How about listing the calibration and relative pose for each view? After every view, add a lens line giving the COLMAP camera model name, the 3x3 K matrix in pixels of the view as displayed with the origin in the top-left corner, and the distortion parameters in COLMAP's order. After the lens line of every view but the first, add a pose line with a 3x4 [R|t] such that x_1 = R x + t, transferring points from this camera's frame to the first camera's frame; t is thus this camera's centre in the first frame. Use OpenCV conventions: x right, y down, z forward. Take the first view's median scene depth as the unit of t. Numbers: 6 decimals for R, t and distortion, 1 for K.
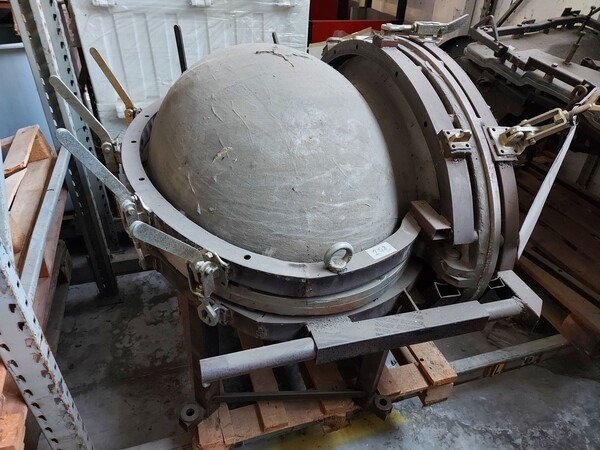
lens RADIAL K [[428.9, 0, 301.6], [0, 428.9, 225.8], [0, 0, 1]] dist [0.079519, -0.075038]
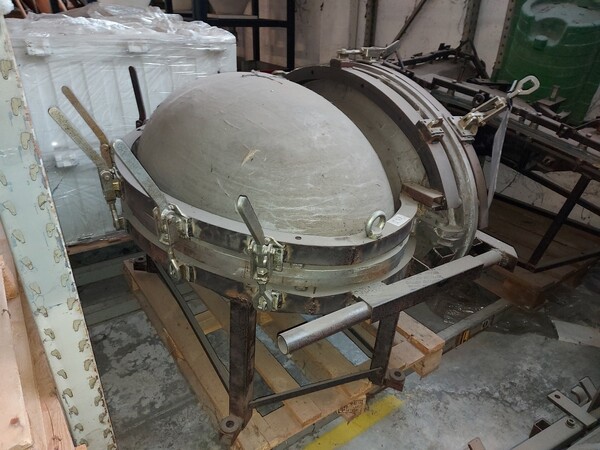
lens RADIAL K [[428.9, 0, 301.6], [0, 428.9, 225.8], [0, 0, 1]] dist [0.079519, -0.075038]
pose [[0.958035, -0.144252, 0.247710, -0.326976], [0.172328, 0.980393, -0.095562, 0.126054], [-0.229068, 0.134239, 0.964110, -0.066016]]
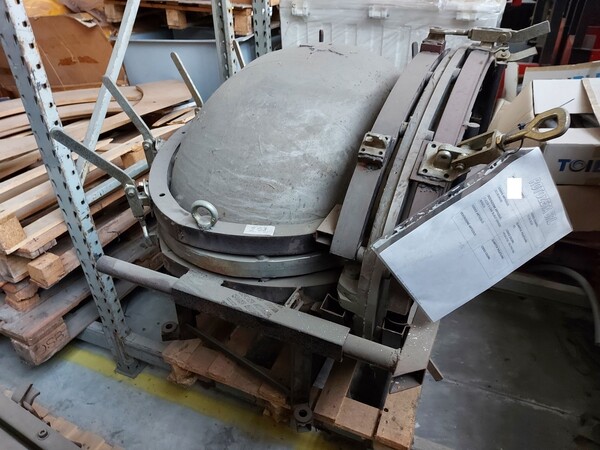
lens RADIAL K [[428.9, 0, 301.6], [0, 428.9, 225.8], [0, 0, 1]] dist [0.079519, -0.075038]
pose [[0.751456, 0.302942, -0.586123, 0.767881], [-0.336789, 0.940026, 0.054070, -0.036461], [0.567351, 0.156769, 0.808416, 0.208773]]
